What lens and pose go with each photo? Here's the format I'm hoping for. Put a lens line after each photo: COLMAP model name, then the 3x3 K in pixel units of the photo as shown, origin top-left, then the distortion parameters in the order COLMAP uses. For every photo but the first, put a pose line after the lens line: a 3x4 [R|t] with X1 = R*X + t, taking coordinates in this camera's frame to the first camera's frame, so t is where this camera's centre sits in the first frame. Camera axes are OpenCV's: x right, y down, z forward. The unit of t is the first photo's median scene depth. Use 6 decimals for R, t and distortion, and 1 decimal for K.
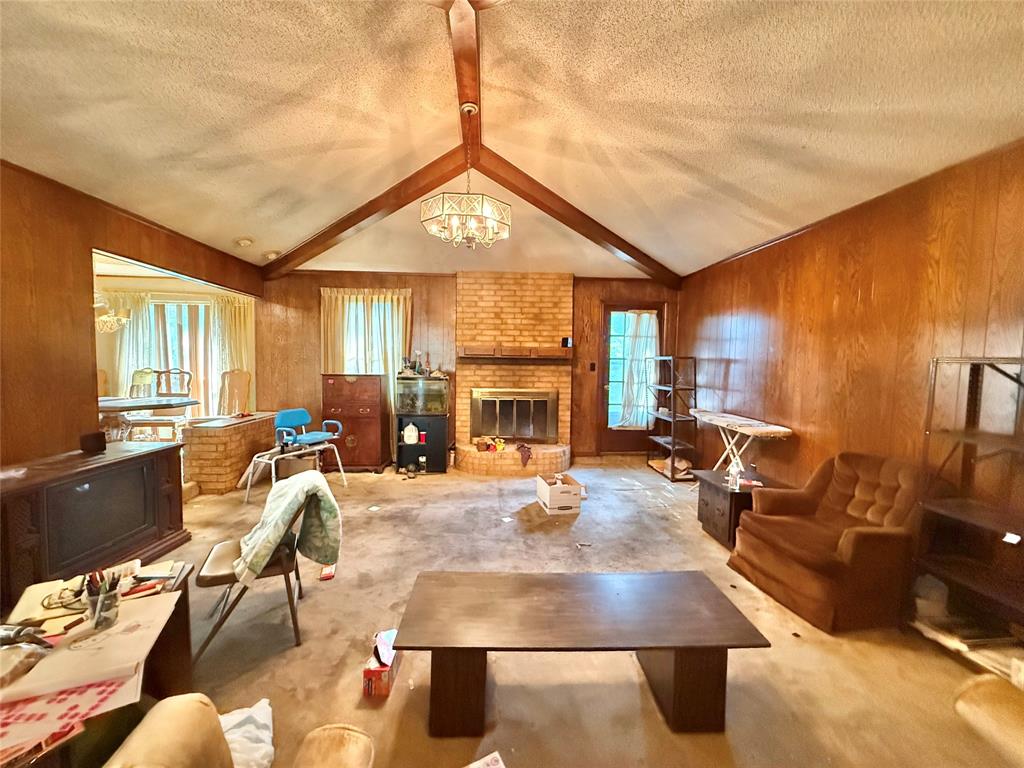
lens RADIAL K [[409.0, 0, 509.0], [0, 409.0, 383.7], [0, 0, 1]] dist [-0.000502, 0.000100]
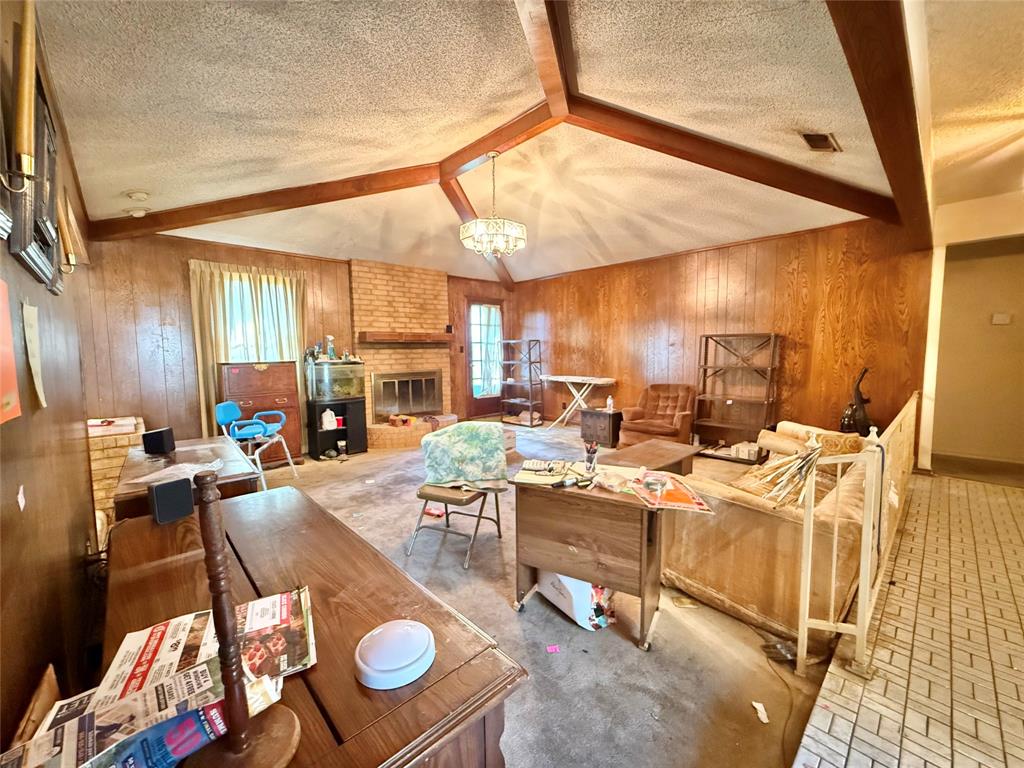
lens RADIAL K [[409.0, 0, 509.0], [0, 409.0, 383.7], [0, 0, 1]] dist [-0.000502, 0.000100]
pose [[0.767140, -0.075729, 0.636994, -0.498195], [0.060881, 0.997120, 0.045222, 0.015939], [-0.638584, 0.004090, 0.769541, -0.041949]]
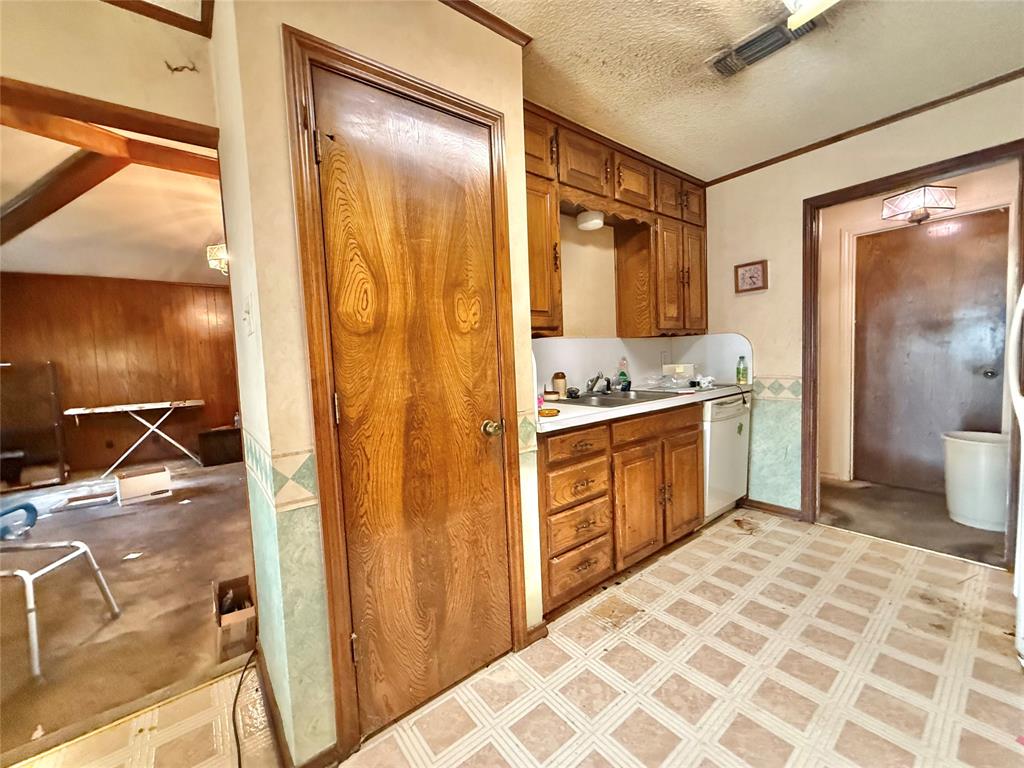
lens RADIAL K [[409.0, 0, 509.0], [0, 409.0, 383.7], [0, 0, 1]] dist [-0.000502, 0.000100]
pose [[-0.569163, -0.050618, 0.820665, -0.930807], [0.080596, 0.989862, 0.116951, -0.033280], [-0.818265, 0.132707, -0.559313, 0.569590]]
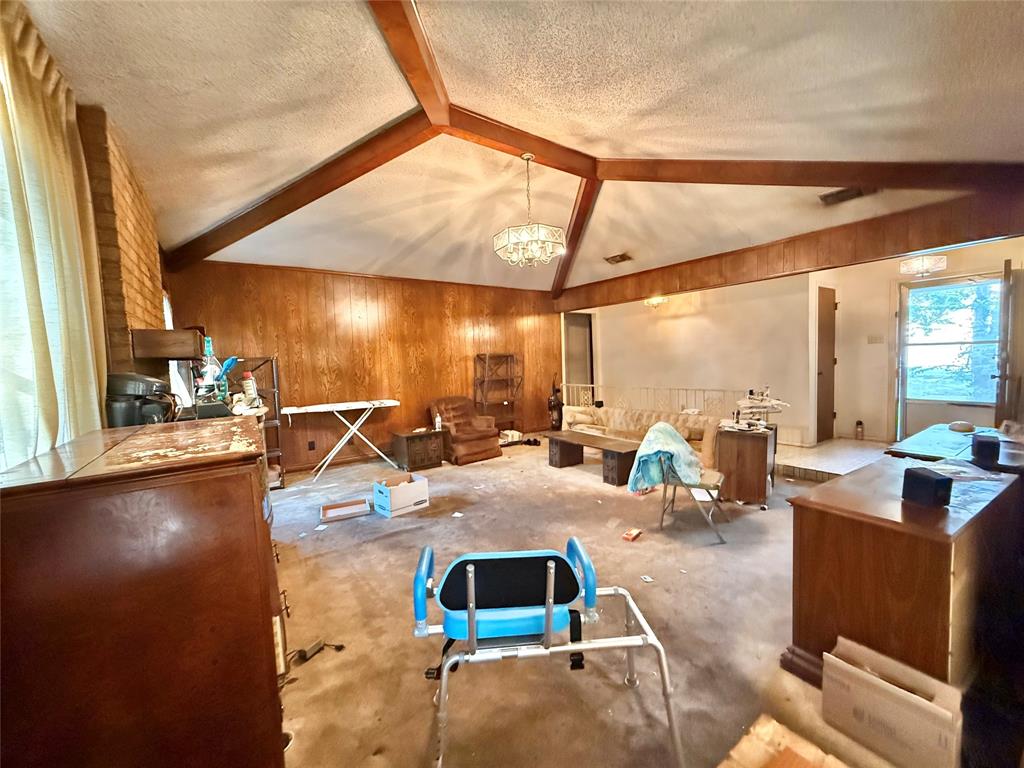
lens RADIAL K [[409.0, 0, 509.0], [0, 409.0, 383.7], [0, 0, 1]] dist [-0.000502, 0.000100]
pose [[-0.518234, -0.053362, 0.853573, -0.602401], [0.074270, 0.991473, 0.107075, -0.057313], [-0.852008, 0.118885, -0.509851, 0.900721]]
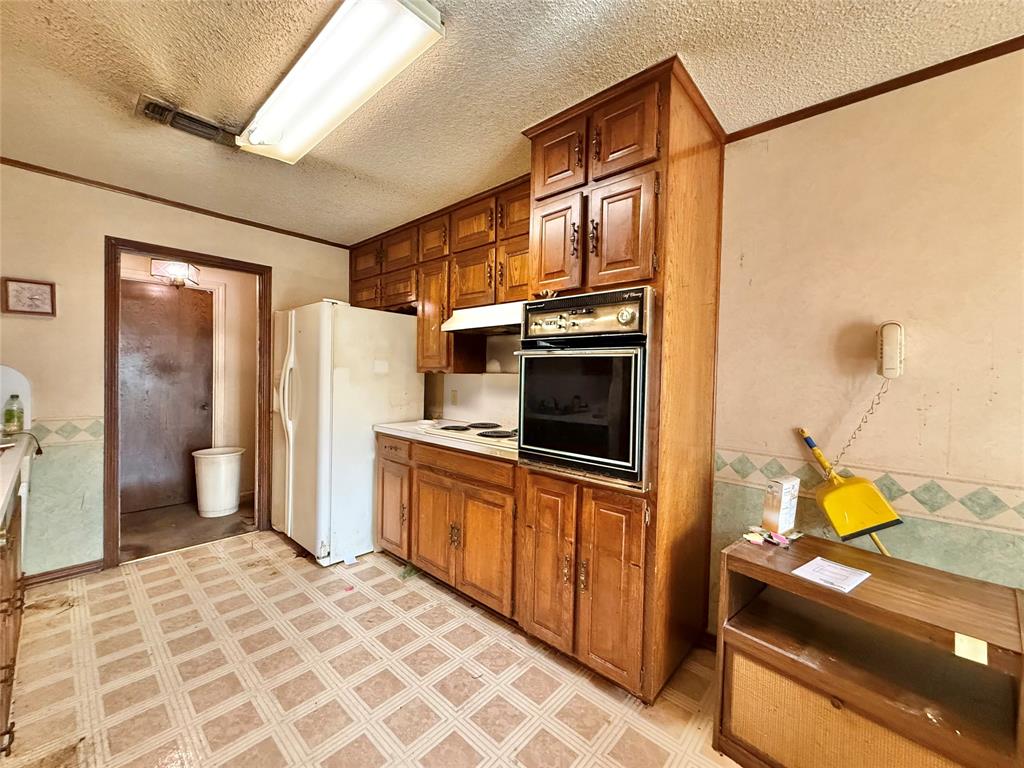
lens RADIAL K [[409.0, 0, 509.0], [0, 409.0, 383.7], [0, 0, 1]] dist [-0.000502, 0.000100]
pose [[-0.713344, -0.017492, -0.700596, -0.721627], [-0.072897, 0.996118, 0.049353, -0.050751], [0.697012, 0.086278, -0.711850, 0.665262]]
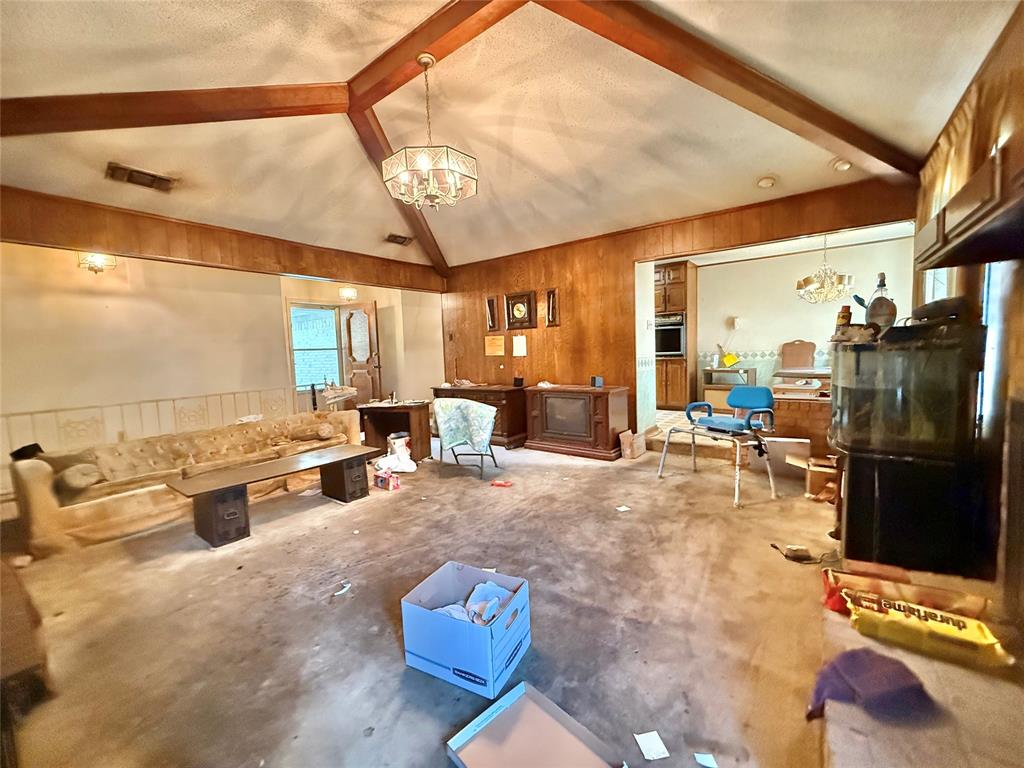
lens RADIAL K [[409.0, 0, 509.0], [0, 409.0, 383.7], [0, 0, 1]] dist [-0.000502, 0.000100]
pose [[-0.643913, 0.064089, -0.762410, 0.281187], [-0.017733, 0.994968, 0.098615, -0.007630], [0.764893, 0.077019, -0.639536, 0.921615]]
